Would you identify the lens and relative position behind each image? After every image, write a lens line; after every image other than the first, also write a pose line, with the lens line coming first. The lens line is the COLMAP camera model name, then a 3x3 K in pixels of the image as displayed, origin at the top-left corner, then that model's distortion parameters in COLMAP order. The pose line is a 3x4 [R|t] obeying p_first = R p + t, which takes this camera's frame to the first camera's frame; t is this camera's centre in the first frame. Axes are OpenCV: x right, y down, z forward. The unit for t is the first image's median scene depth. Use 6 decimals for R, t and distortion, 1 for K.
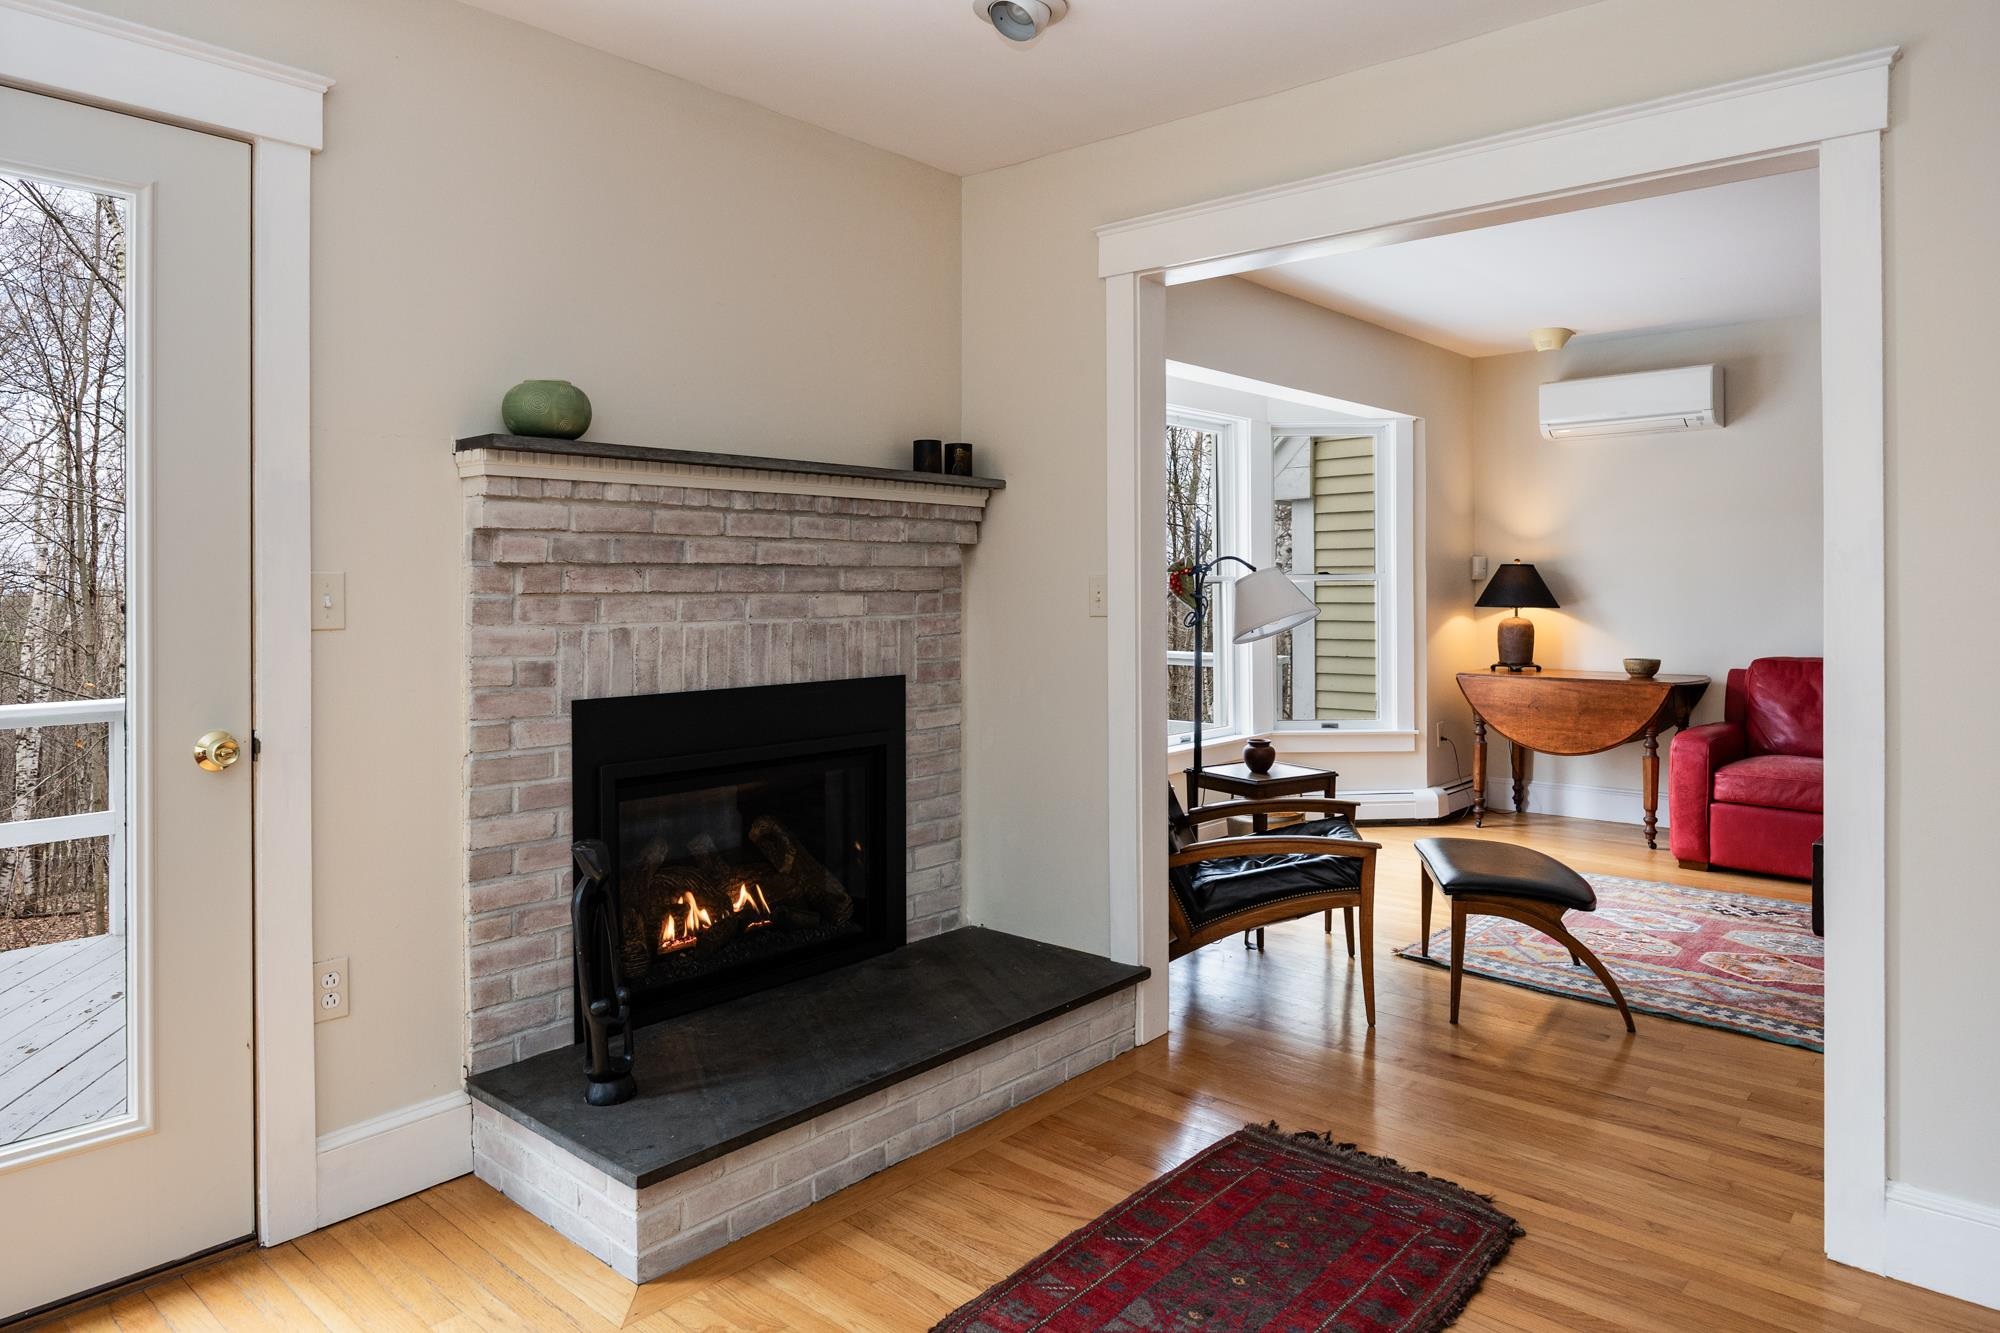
lens RADIAL K [[1242.8, 0, 995.1], [0, 1242.8, 590.8], [0, 0, 1]] dist [-0.003836, -0.002259]
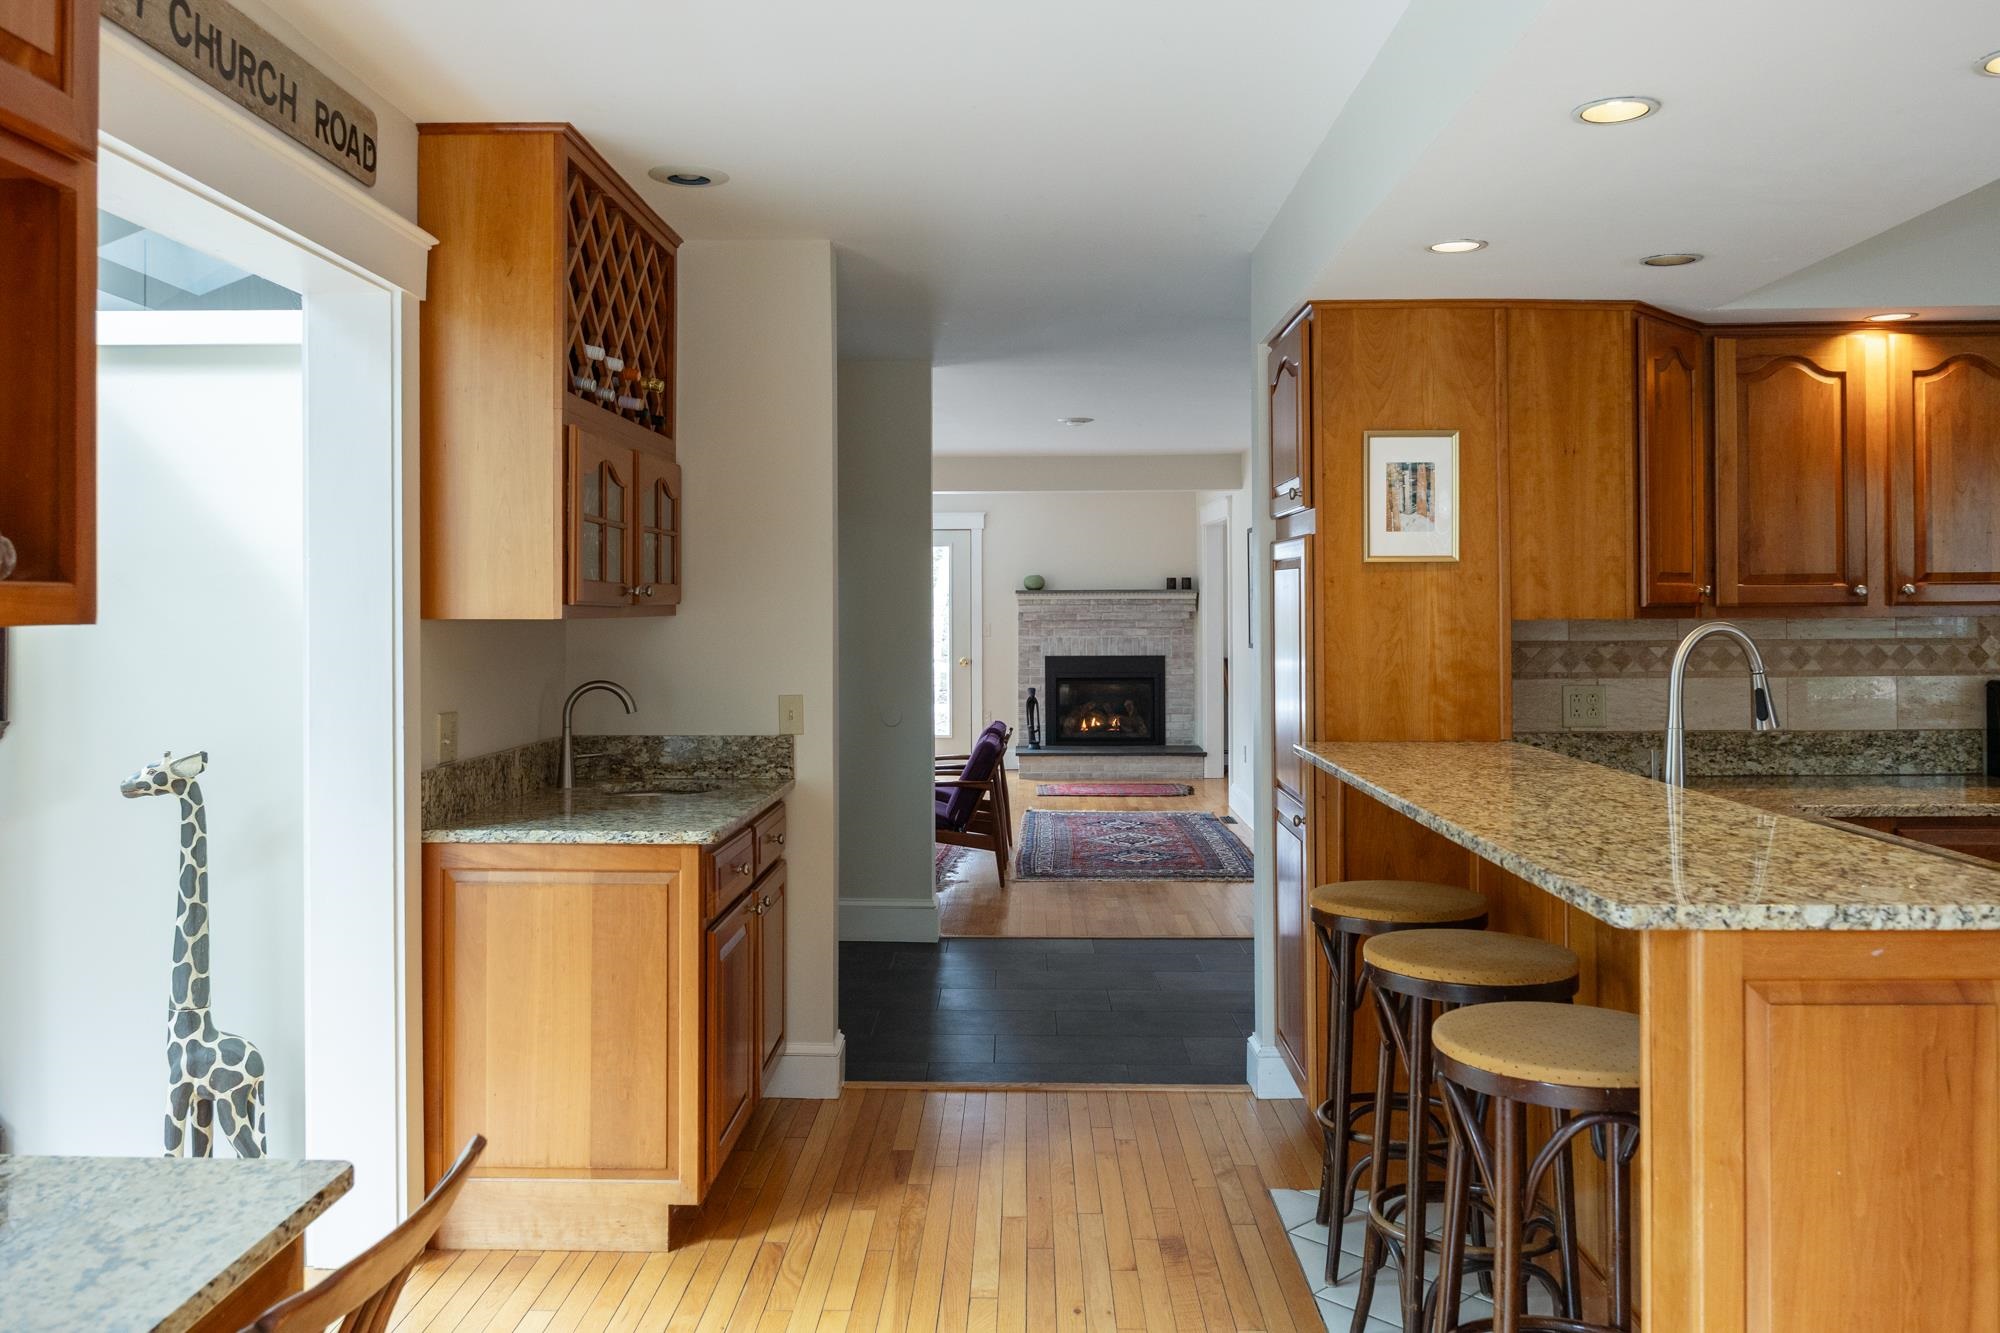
lens RADIAL K [[1543.1, 0, 993.4], [0, 1543.1, 605.0], [0, 0, 1]] dist [-0.005150, 0.003606]
pose [[0.653810, -0.000932, -0.756659, 2.550734], [-0.001052, 0.999997, -0.002141, -0.047524], [0.756658, 0.002195, 0.653807, -1.806965]]
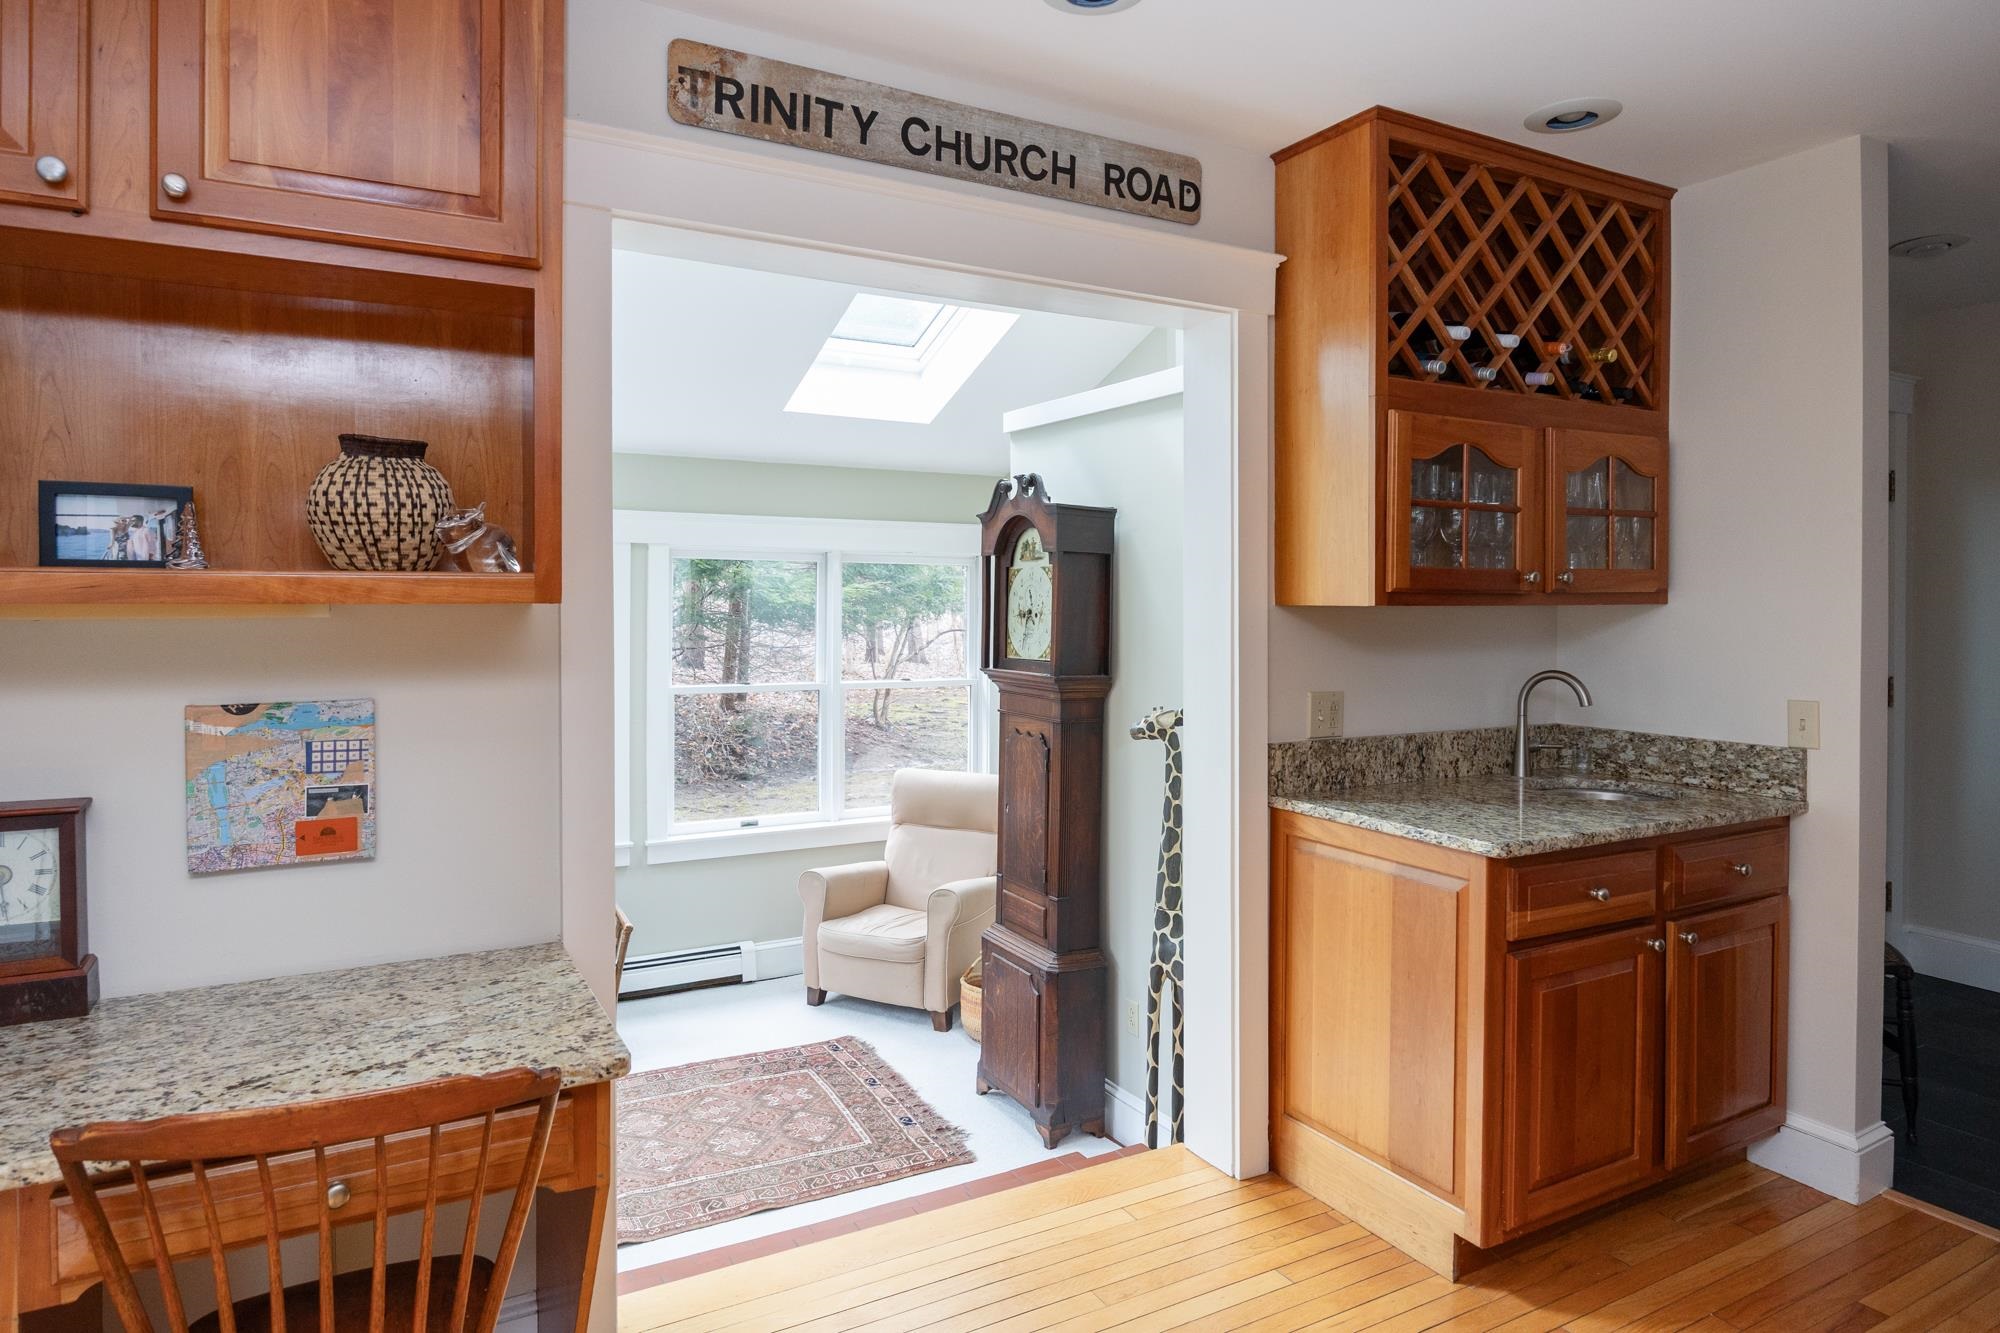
lens RADIAL K [[1201.0, 0, 1006.1], [0, 1201.0, 614.2], [0, 0, 1]] dist [-0.001683, -0.000039]
pose [[-0.319380, 0.016616, -0.947481, 2.428521], [-0.003231, 0.999821, 0.018623, -0.048782], [0.947621, 0.009009, -0.319269, -1.343889]]
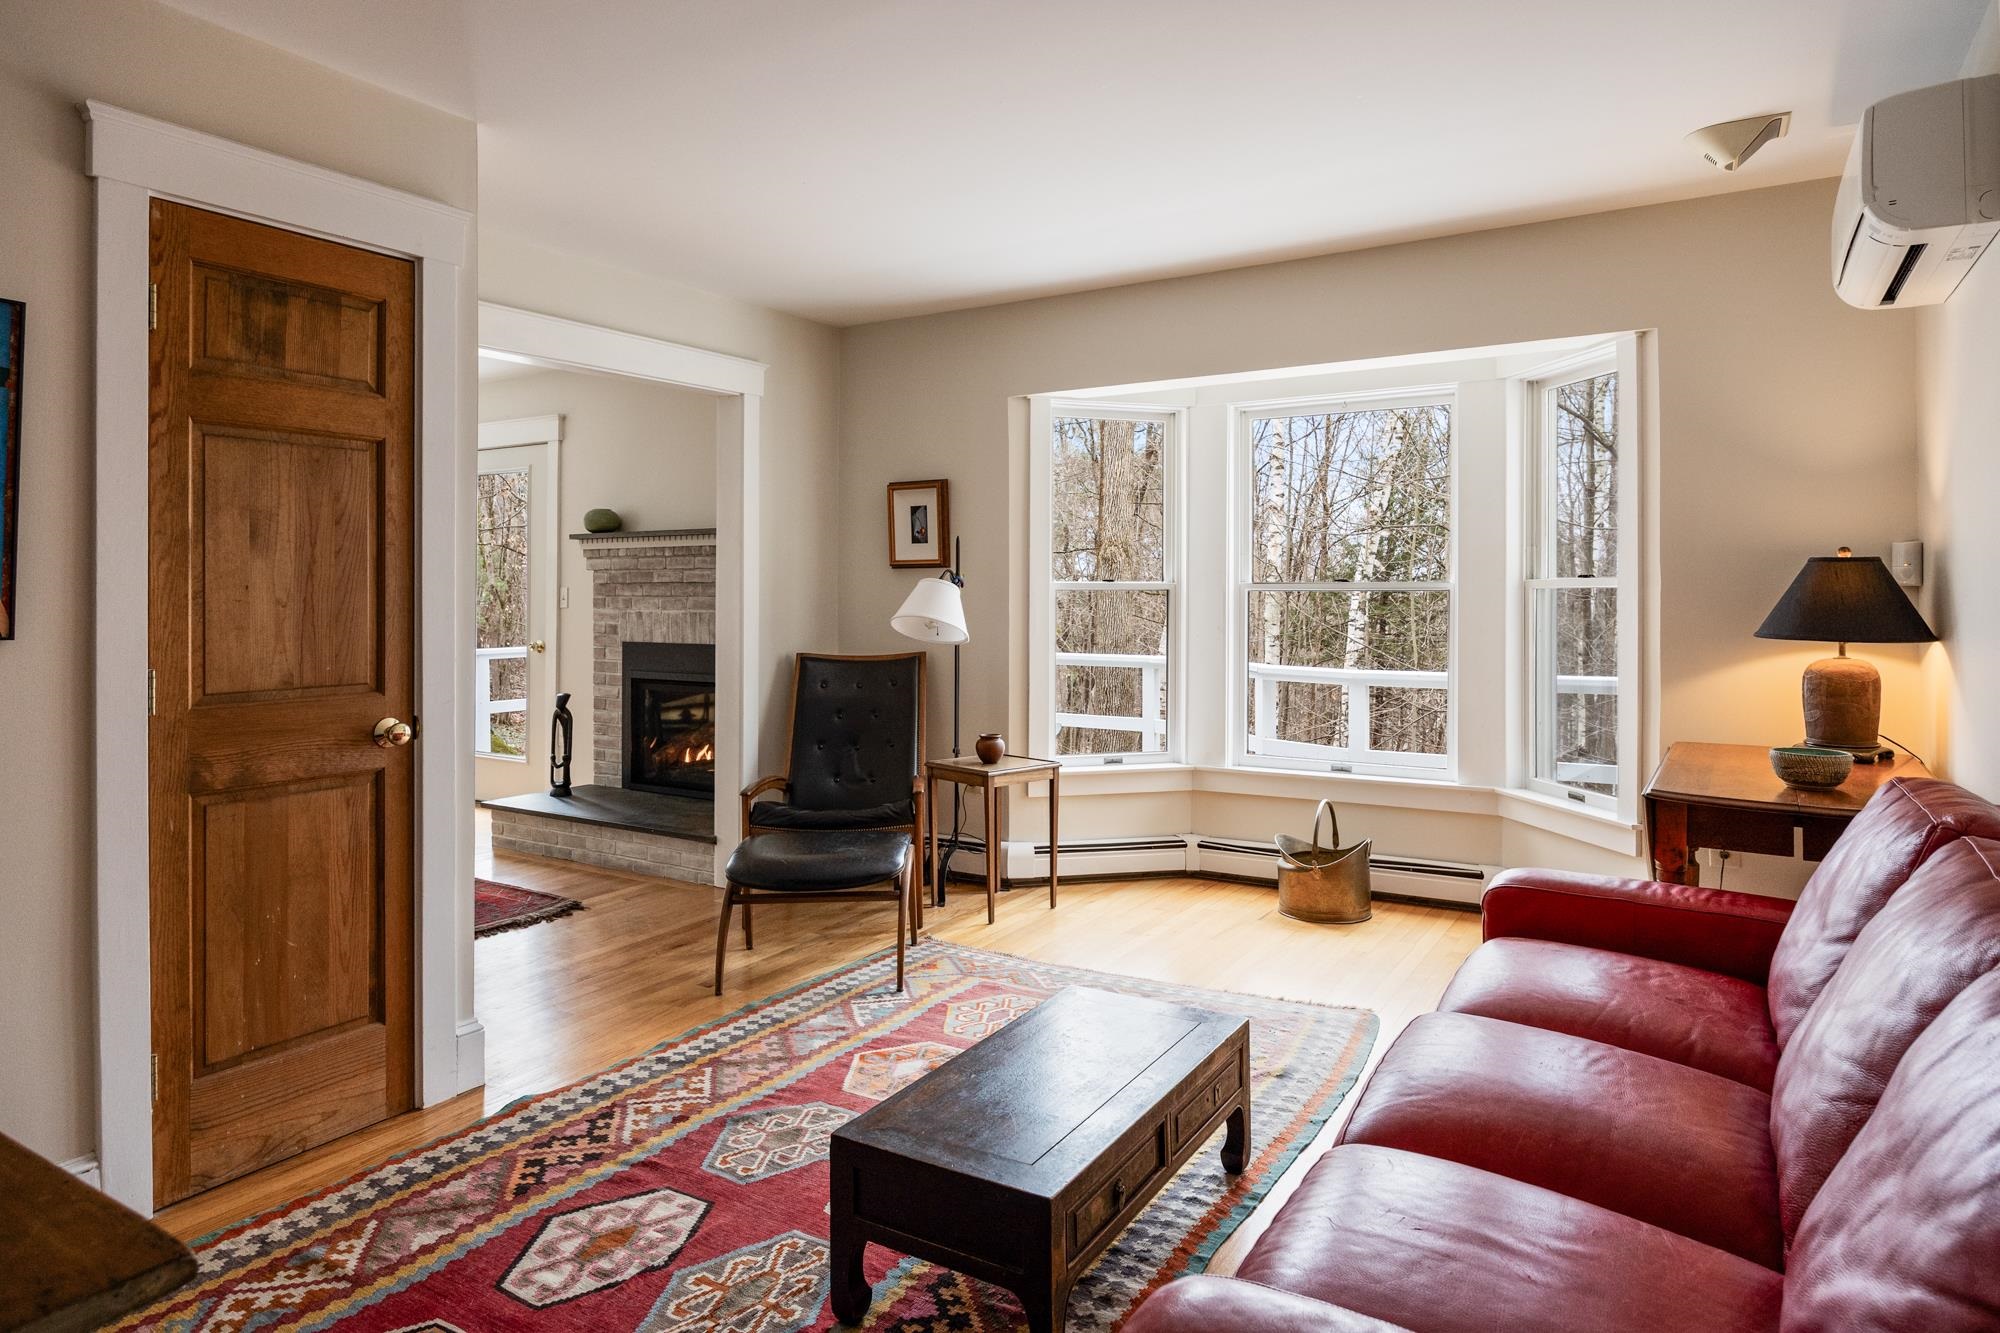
lens RADIAL K [[1187.9, 0, 1005.1], [0, 1187.9, 593.6], [0, 0, 1]] dist [-0.000312, -0.000256]
pose [[0.177232, 0.009721, -0.984121, 1.609325], [-0.002101, 0.999953, 0.009499, -0.020282], [0.984167, 0.000385, 0.177244, 1.056715]]
